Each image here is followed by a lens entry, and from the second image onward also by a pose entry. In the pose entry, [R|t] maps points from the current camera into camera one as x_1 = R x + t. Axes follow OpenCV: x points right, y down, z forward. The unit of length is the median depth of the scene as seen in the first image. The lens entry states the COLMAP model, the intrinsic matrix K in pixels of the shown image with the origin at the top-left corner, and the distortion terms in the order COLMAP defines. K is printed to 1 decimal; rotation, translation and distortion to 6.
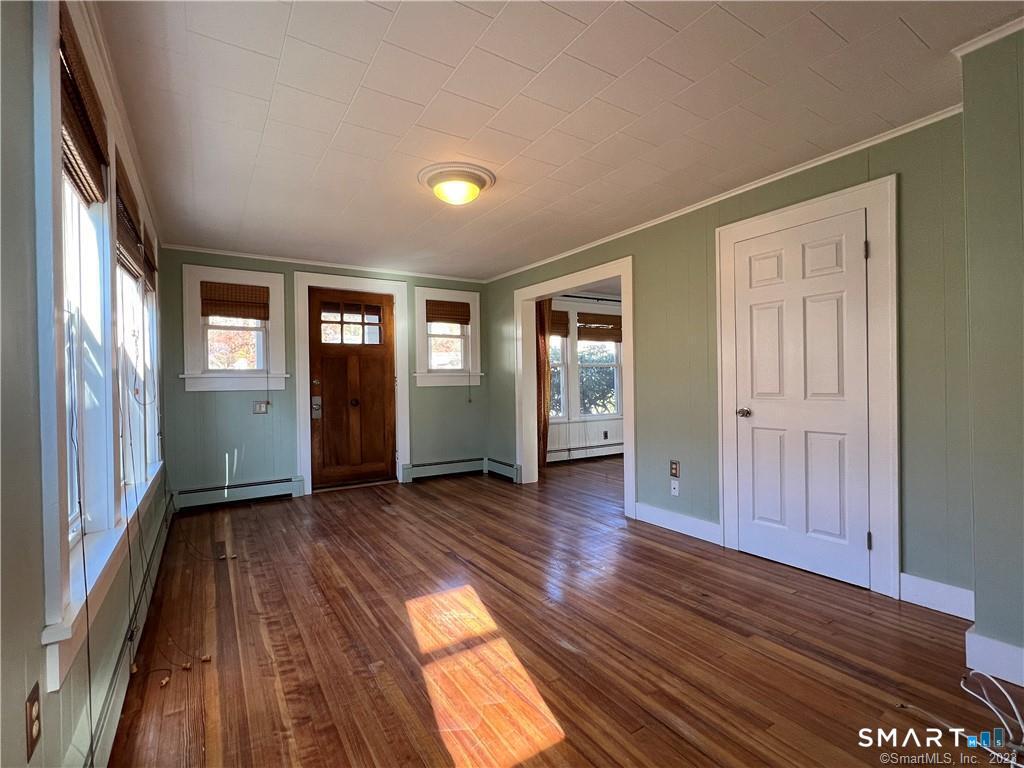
lens RADIAL K [[481.9, 0, 511.5], [0, 481.9, 384.1], [0, 0, 1]] dist [-0.001202, 0.000494]
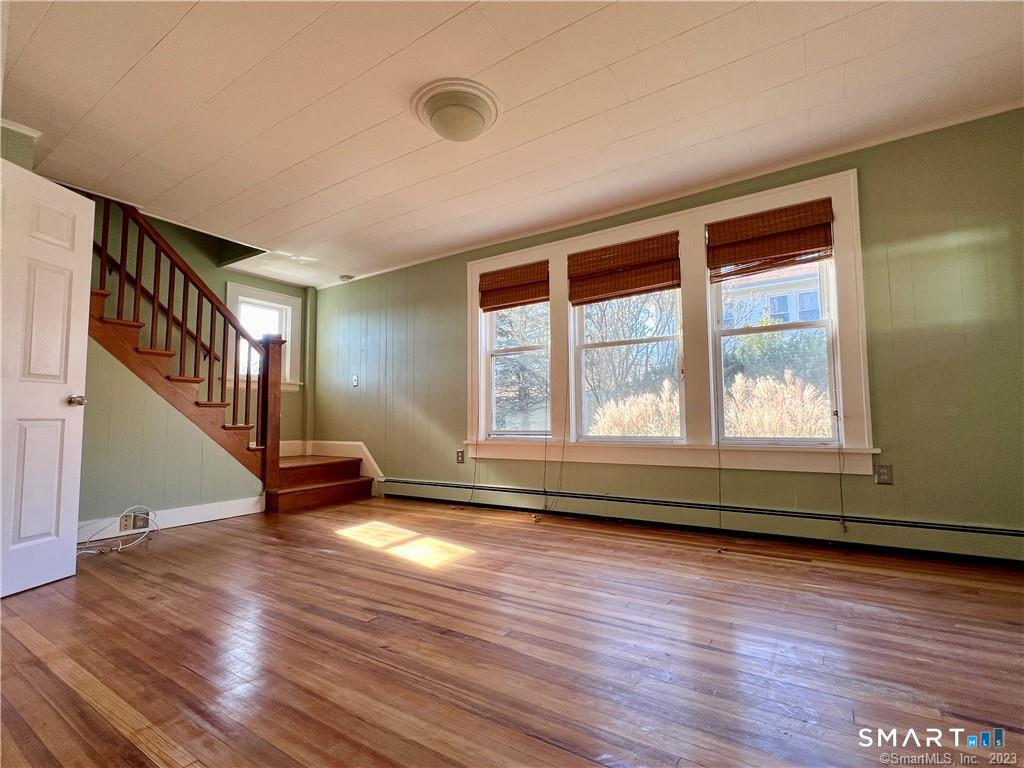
lens RADIAL K [[481.9, 0, 506.0], [0, 481.9, 383.7], [0, 0, 1]] dist [-0.001202, 0.000494]
pose [[-0.915185, -0.005941, -0.402990, 0.106197], [0.024620, 0.997200, -0.070614, 0.081392], [0.402281, -0.074547, -0.912476, 1.280367]]
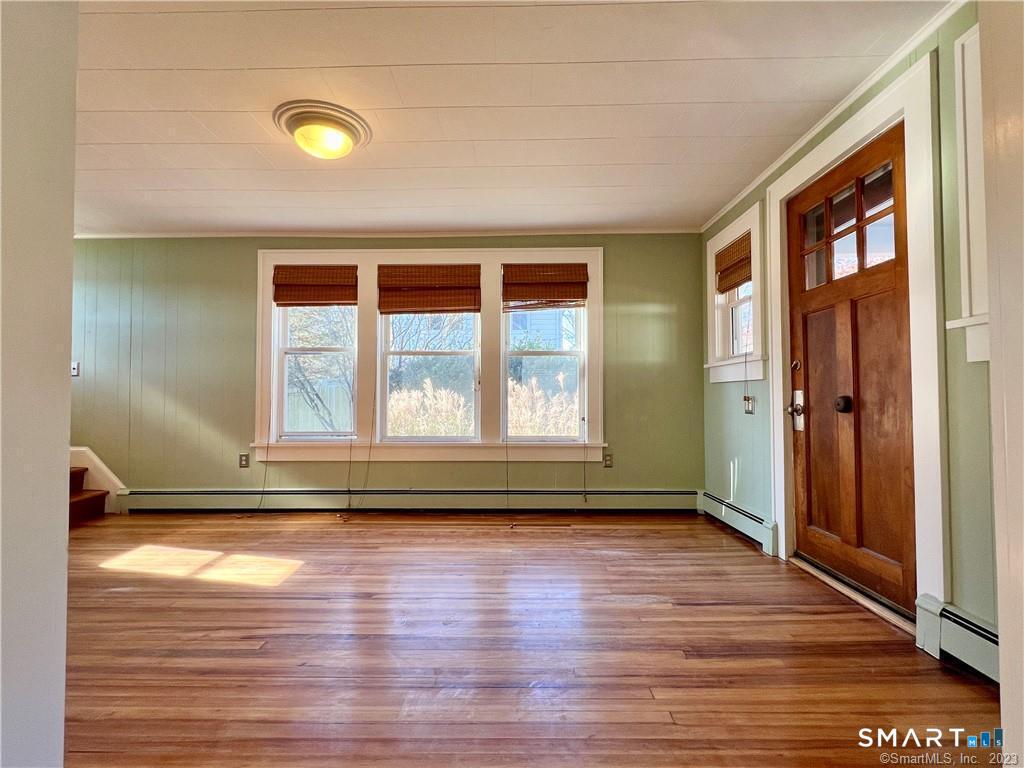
lens RADIAL K [[481.9, 0, 506.8], [0, 481.9, 383.5], [0, 0, 1]] dist [-0.001202, 0.000494]
pose [[-0.552825, -0.007244, -0.833266, 0.296145], [0.011126, 0.999809, -0.016073, 0.027953], [0.833223, -0.018156, -0.552639, 1.248720]]
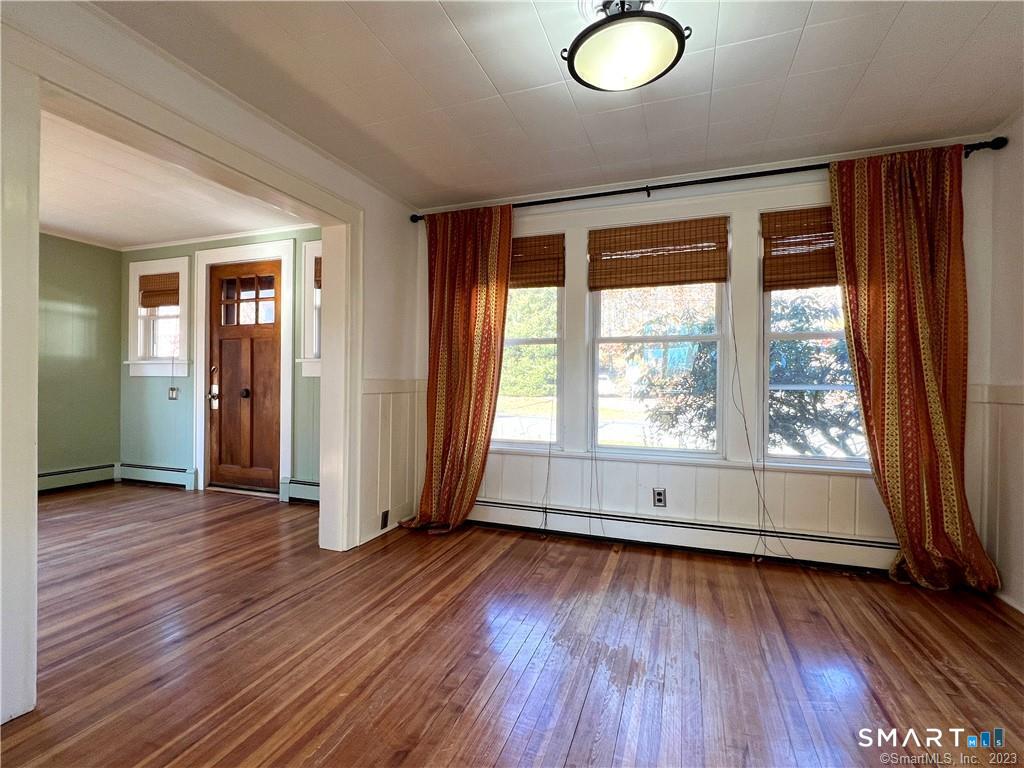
lens RADIAL K [[481.9, 0, 507.0], [0, 481.9, 388.0], [0, 0, 1]] dist [-0.001202, 0.000494]
pose [[0.602963, 0.029437, -0.797226, 0.798116], [-0.022086, 0.999552, 0.020203, 0.001259], [0.797464, 0.005426, 0.603343, 1.083090]]
